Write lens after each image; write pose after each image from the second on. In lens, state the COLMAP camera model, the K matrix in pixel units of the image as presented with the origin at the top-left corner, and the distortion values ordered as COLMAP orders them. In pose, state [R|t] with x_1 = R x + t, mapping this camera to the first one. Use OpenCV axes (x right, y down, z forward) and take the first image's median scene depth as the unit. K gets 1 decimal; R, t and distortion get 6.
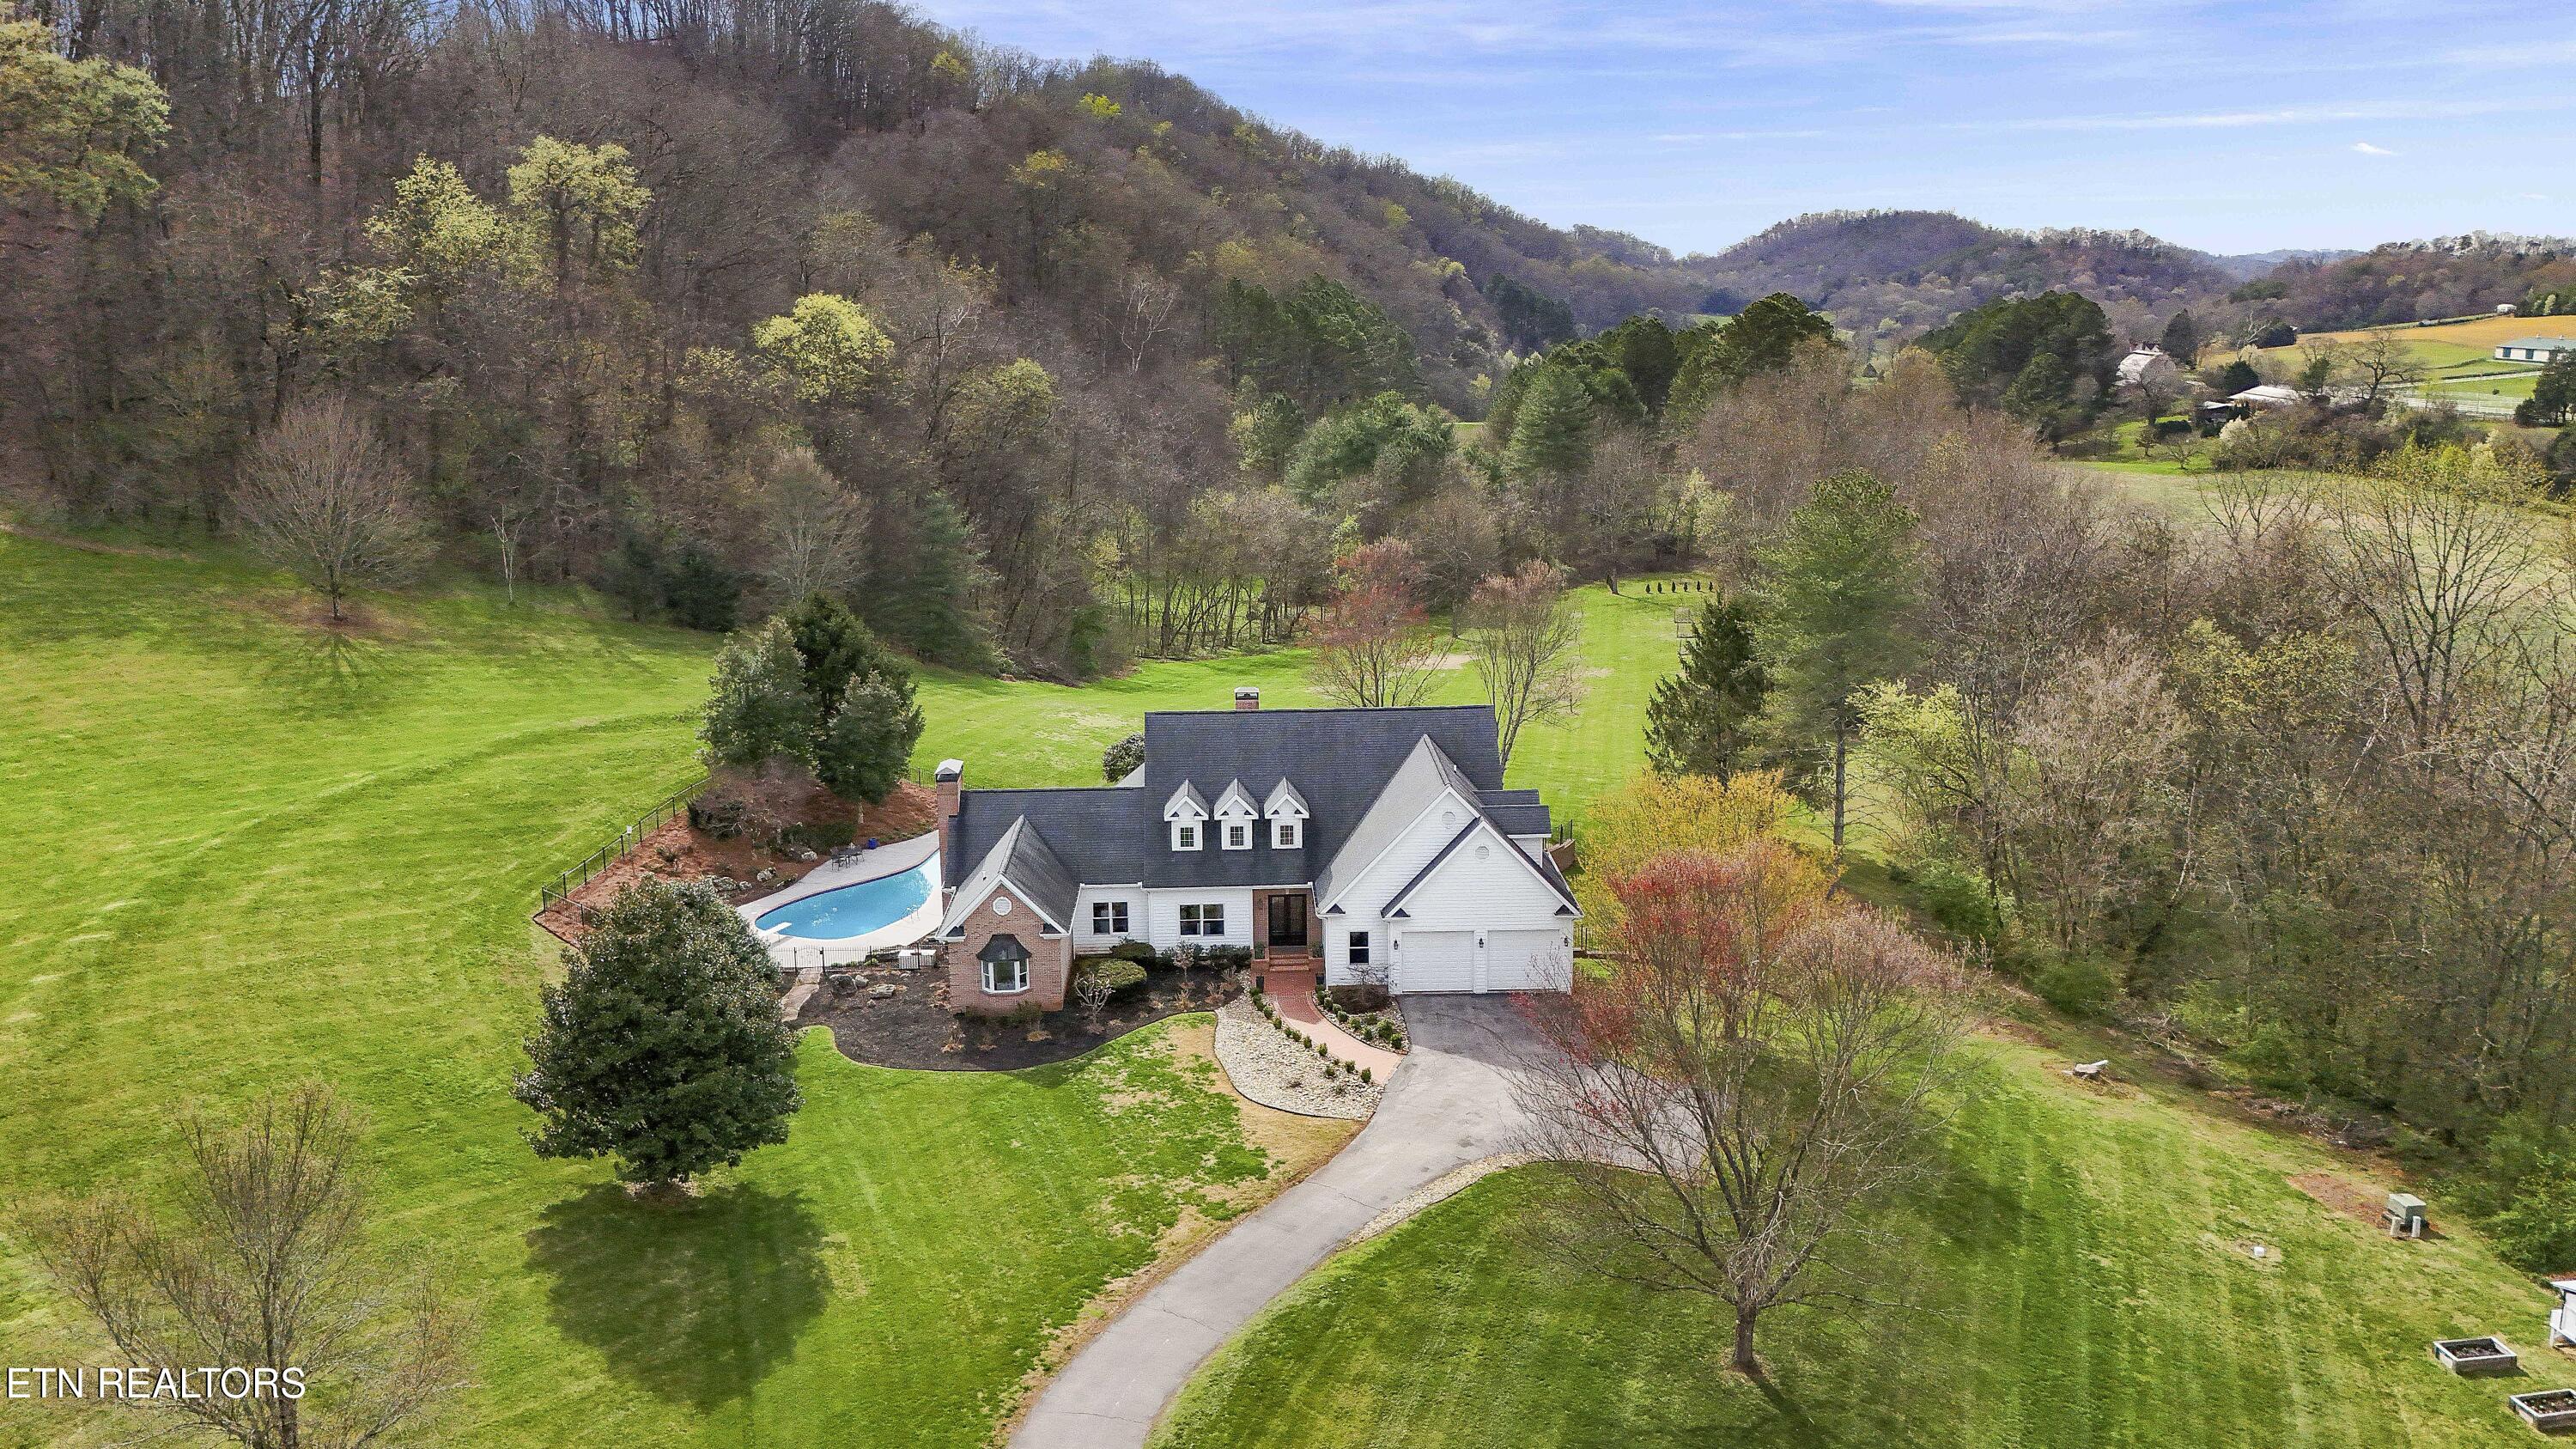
lens RADIAL K [[1917.9, 0, 1350.2], [0, 1917.9, 726.6], [0, 0, 1]] dist [0.065172, -0.003005]
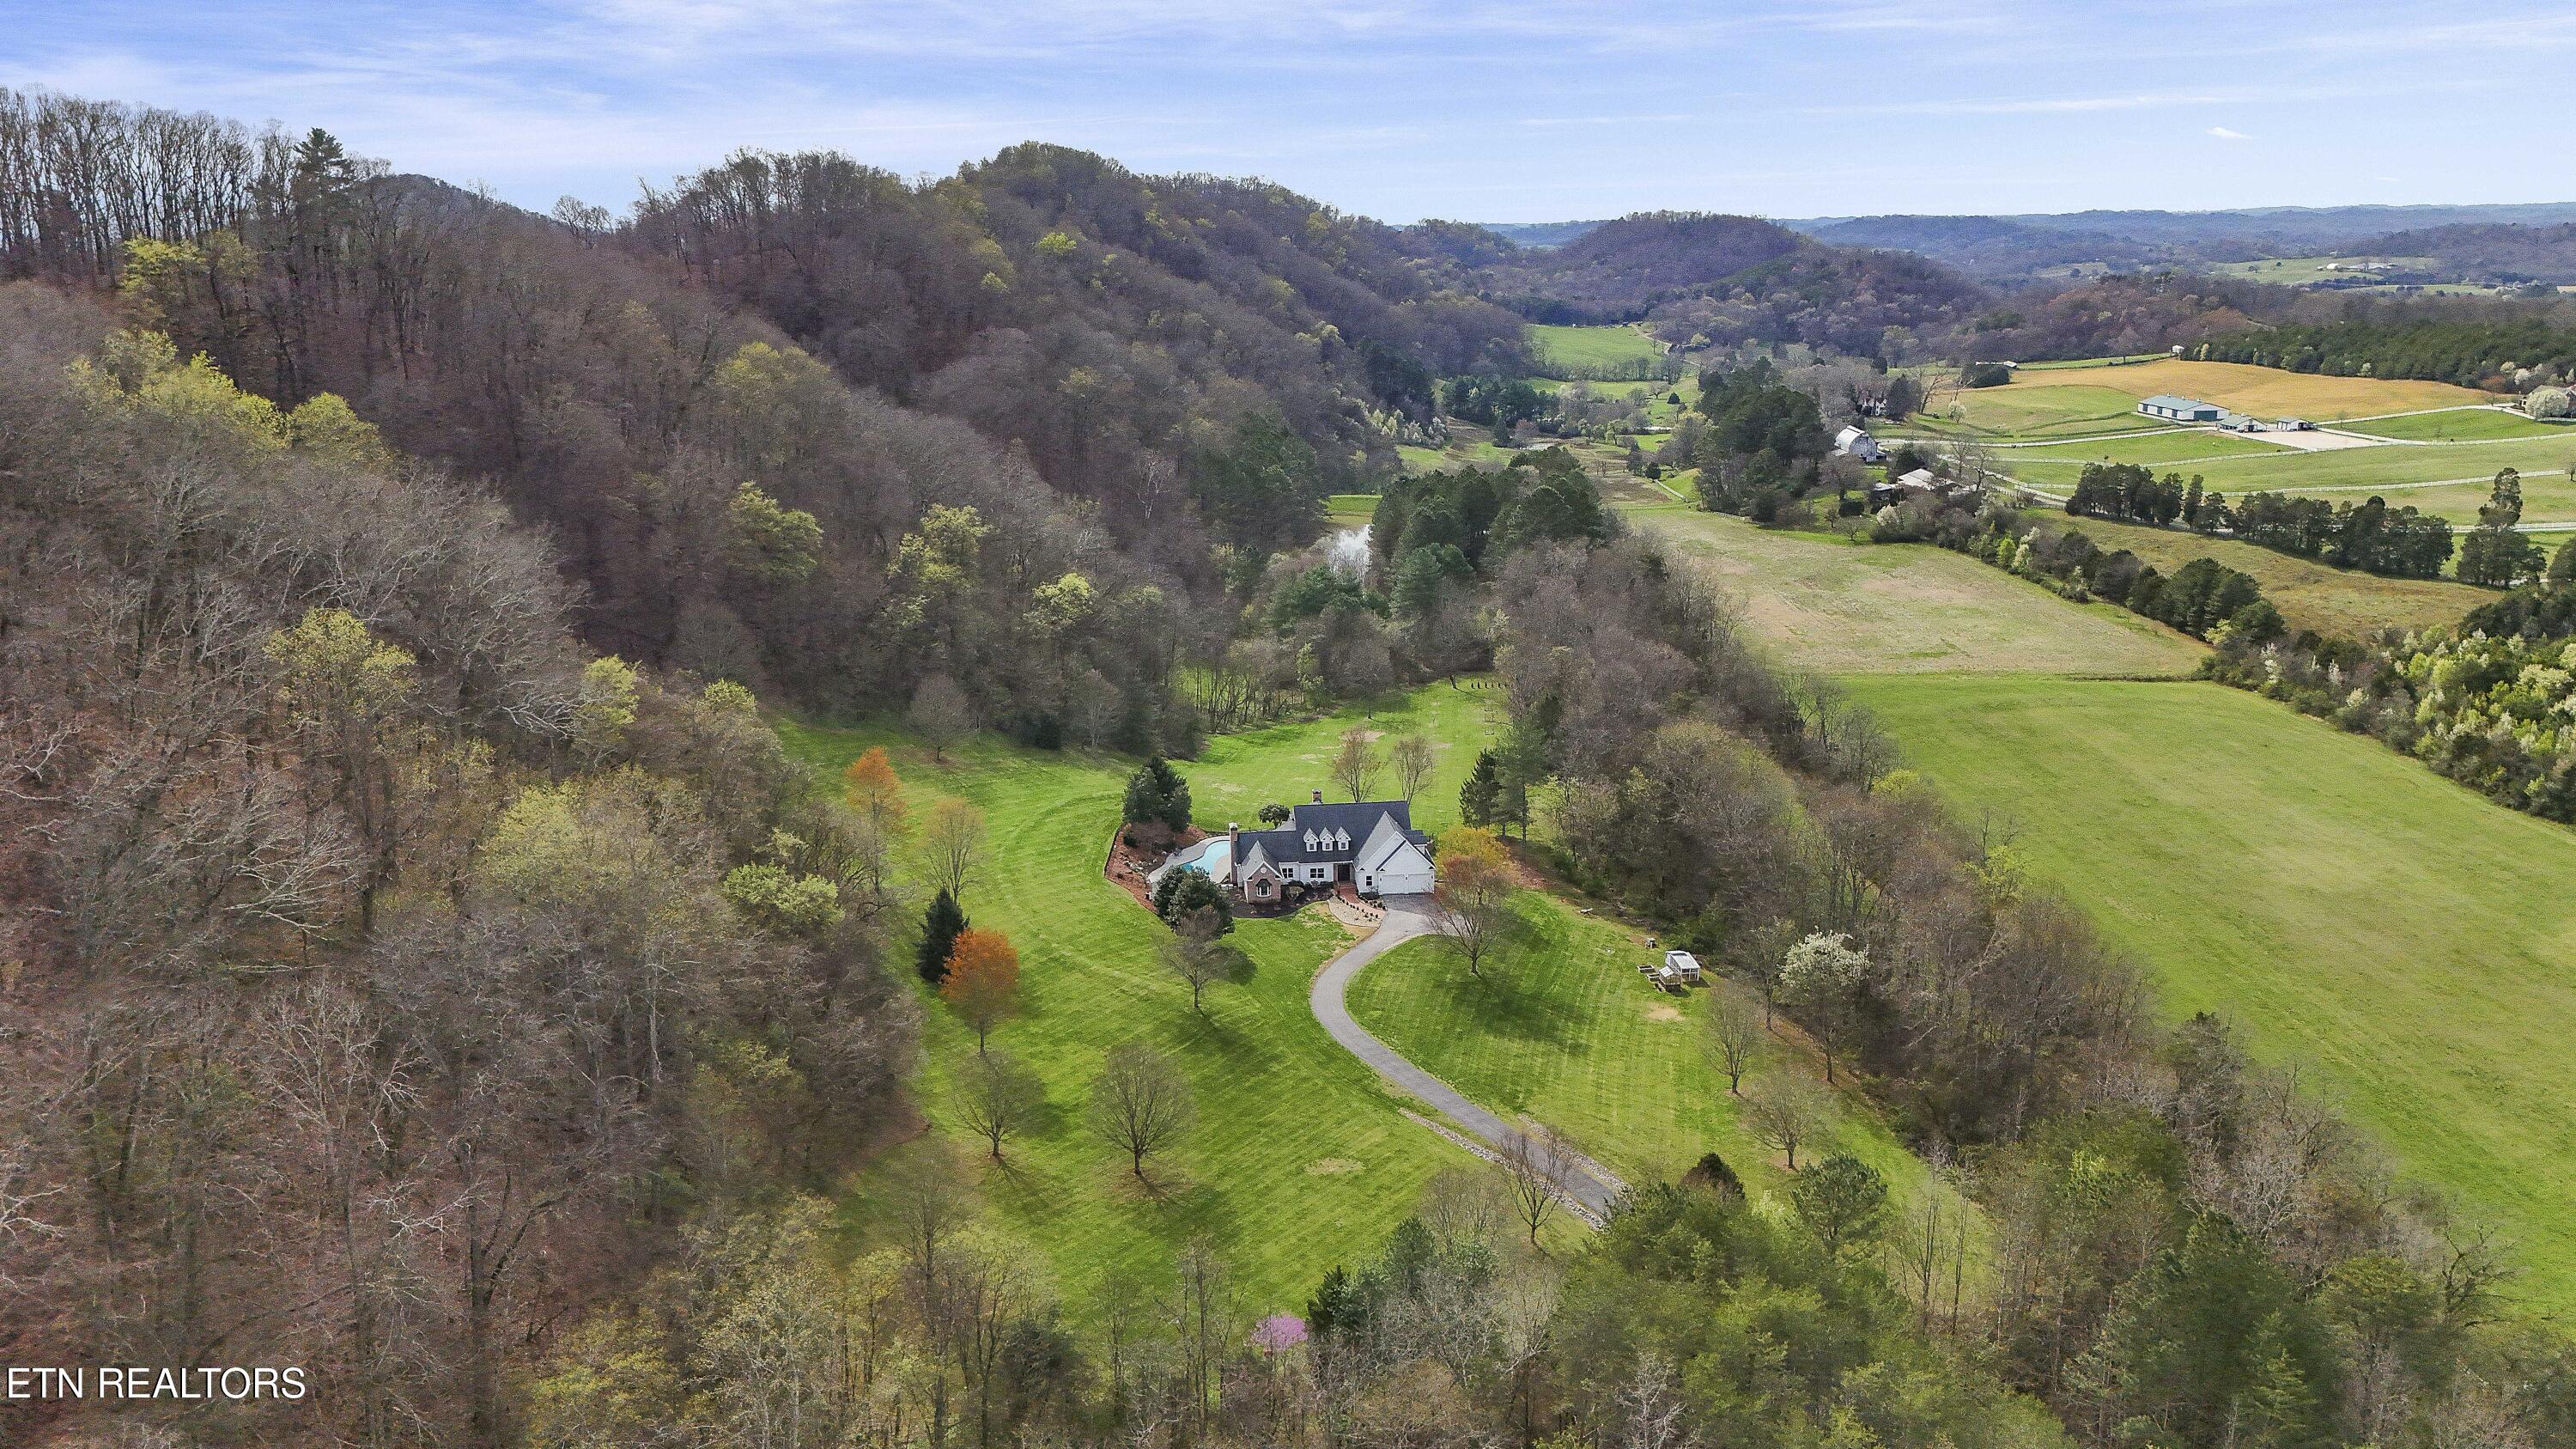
lens RADIAL K [[1917.9, 0, 1350.2], [0, 1917.9, 726.6], [0, 0, 1]] dist [0.065172, -0.003005]
pose [[0.997209, -0.016258, 0.072871, -0.247155], [0.014174, 0.999478, 0.029018, -0.228562], [-0.073304, -0.027904, 0.996919, -2.121188]]
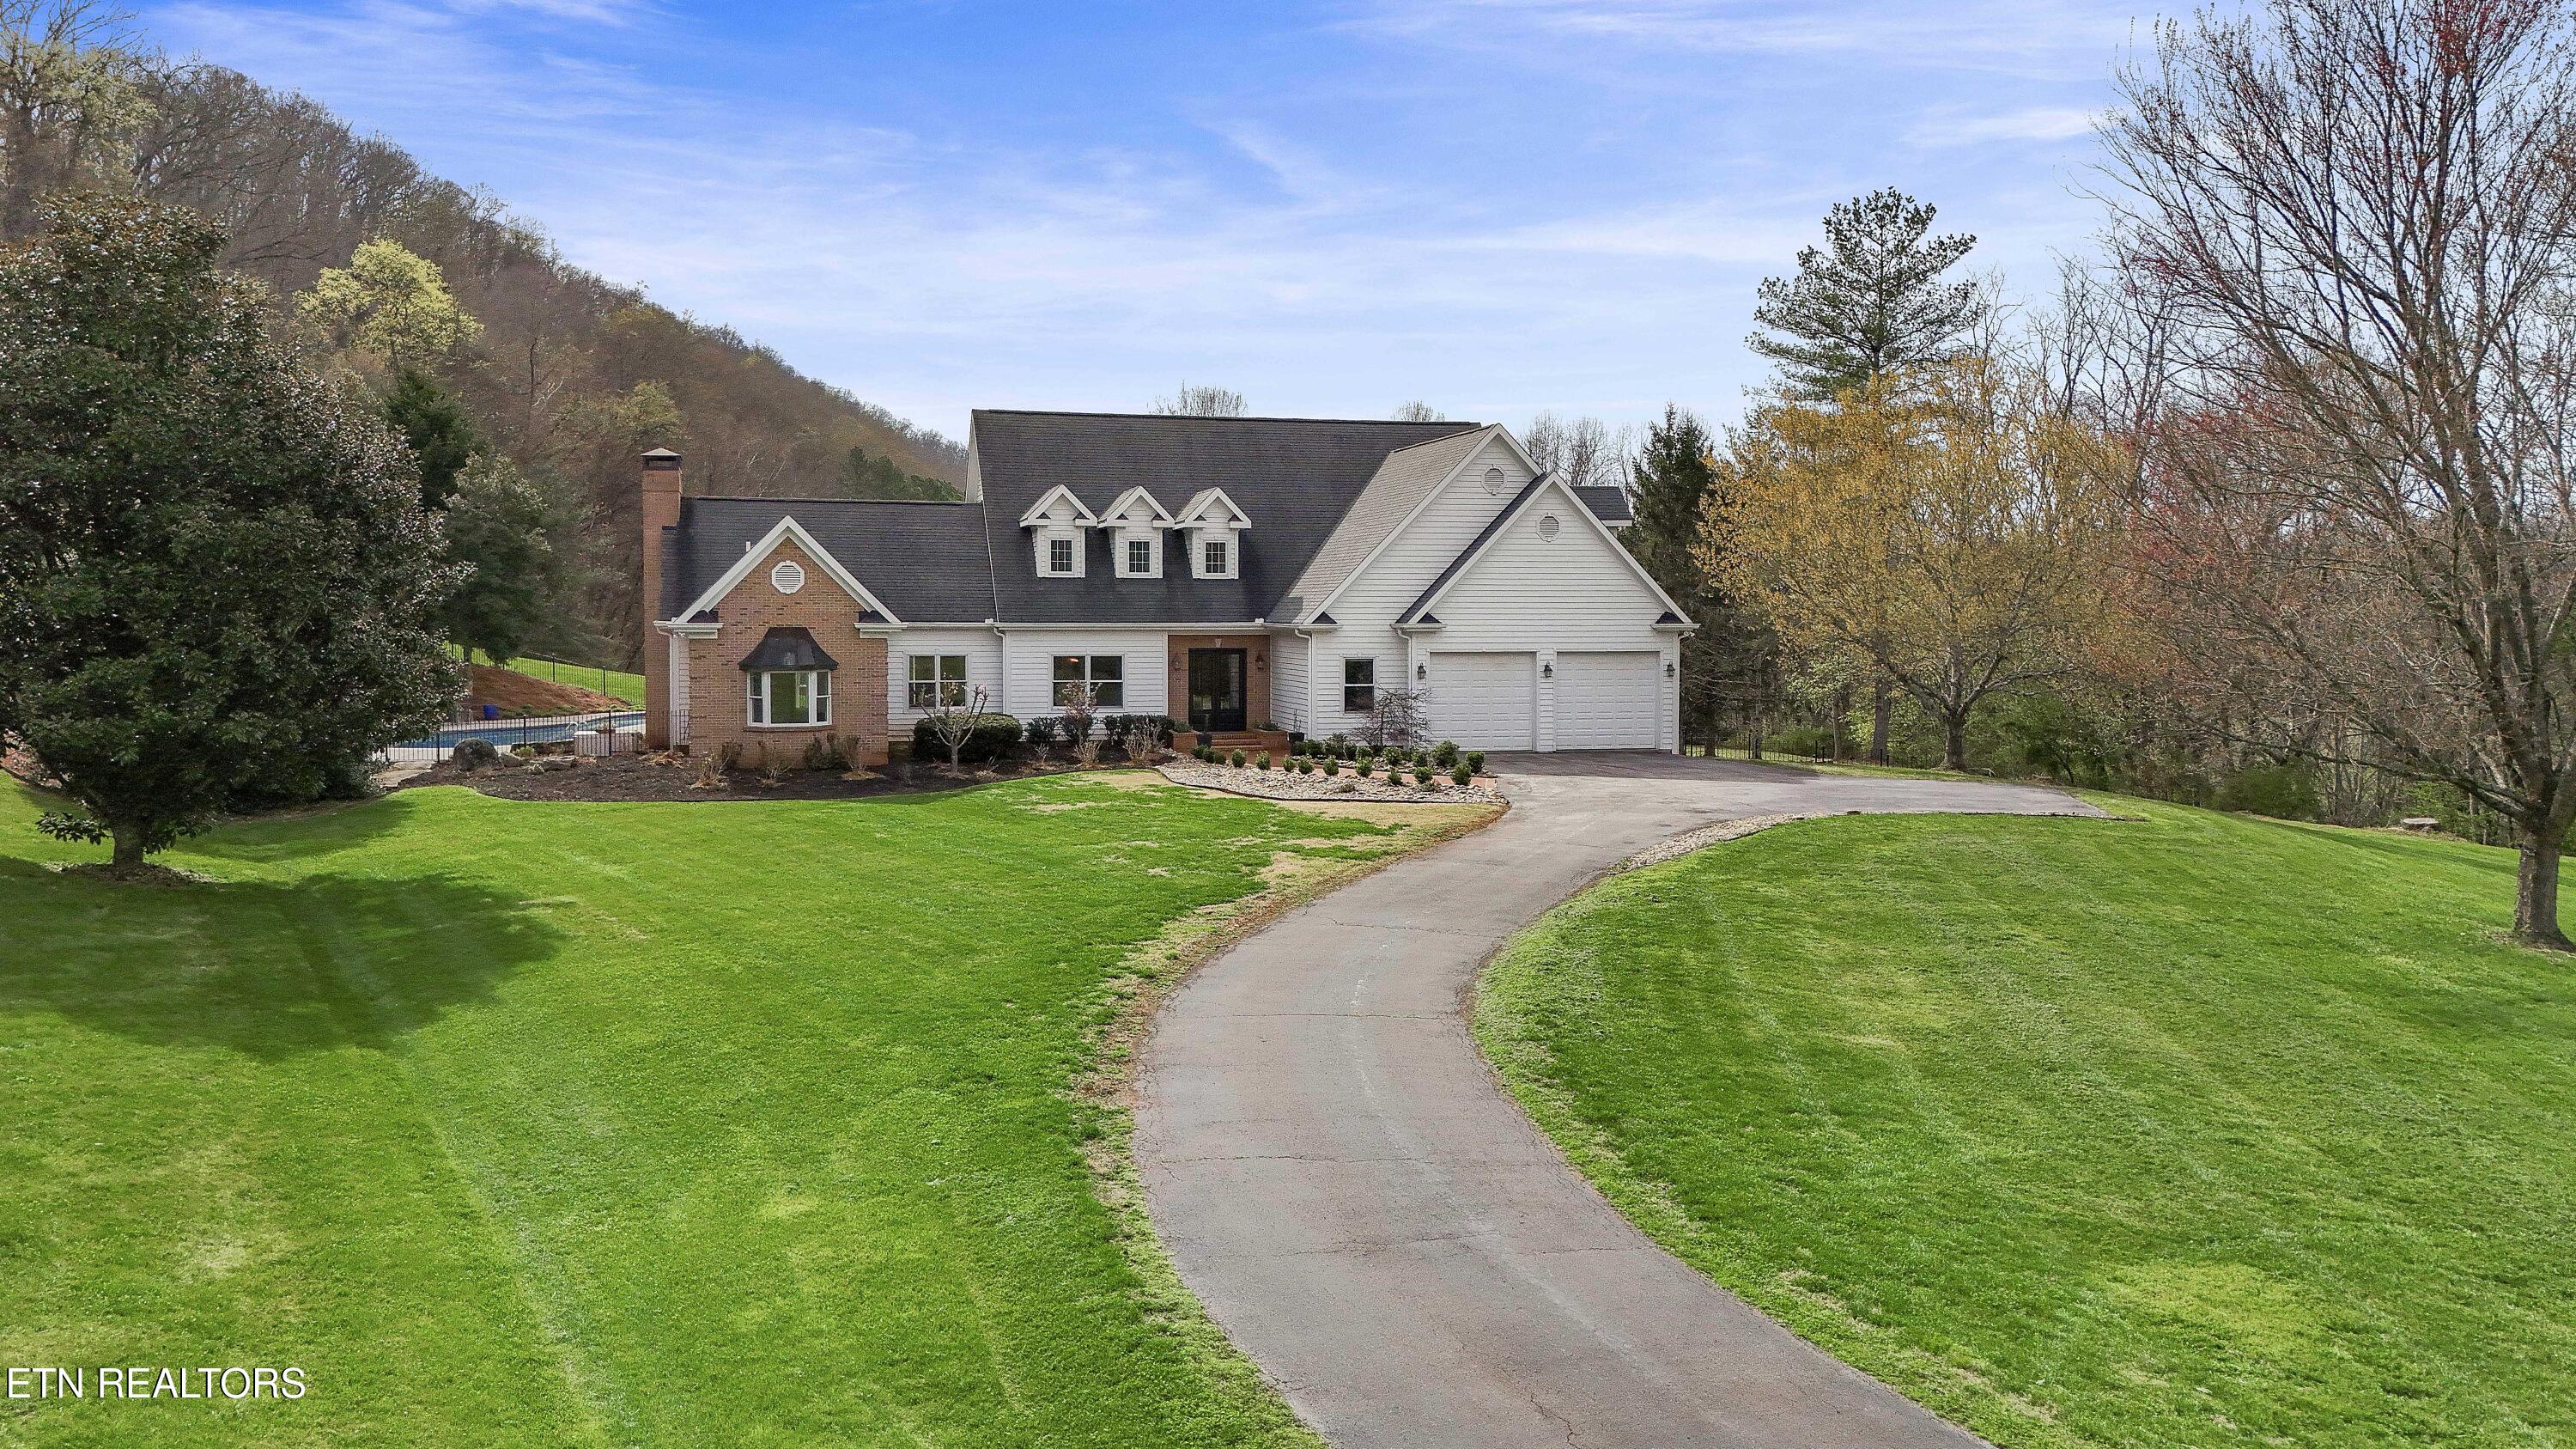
lens RADIAL K [[1917.9, 0, 1350.2], [0, 1917.9, 726.6], [0, 0, 1]] dist [0.065172, -0.003005]
pose [[0.973966, 0.007033, 0.226586, -0.136078], [0.033305, 0.984233, -0.173712, 0.228410], [-0.224236, 0.176736, 0.958375, 0.372993]]
